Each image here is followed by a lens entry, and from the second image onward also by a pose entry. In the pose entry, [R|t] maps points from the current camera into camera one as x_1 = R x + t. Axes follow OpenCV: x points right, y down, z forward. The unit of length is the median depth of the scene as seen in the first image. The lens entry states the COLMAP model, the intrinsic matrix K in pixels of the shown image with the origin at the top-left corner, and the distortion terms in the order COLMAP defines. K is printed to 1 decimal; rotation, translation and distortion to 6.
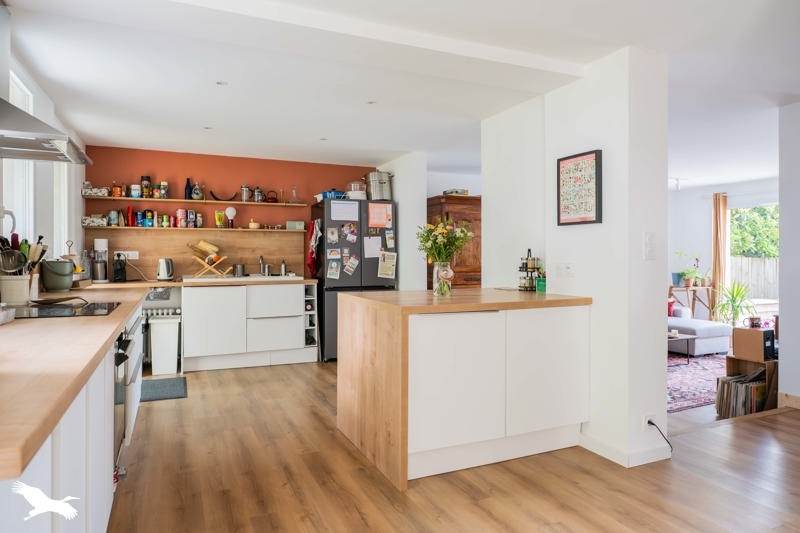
lens RADIAL K [[507.3, 0, 400.2], [0, 507.3, 267.6], [0, 0, 1]] dist [-0.000037, -0.000025]
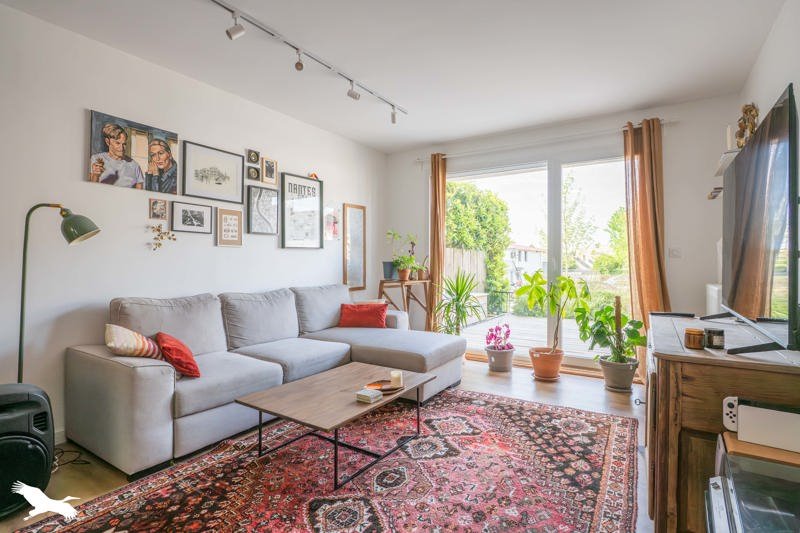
lens RADIAL K [[419.0, 0, 399.5], [0, 419.0, 265.1], [0, 0, 1]] dist [0.000229, 0.000000]
pose [[0.851009, -0.001660, 0.525149, 0.257293], [0.003187, 0.999993, -0.002004, 0.016874], [-0.525142, 0.003379, 0.851008, 0.506158]]
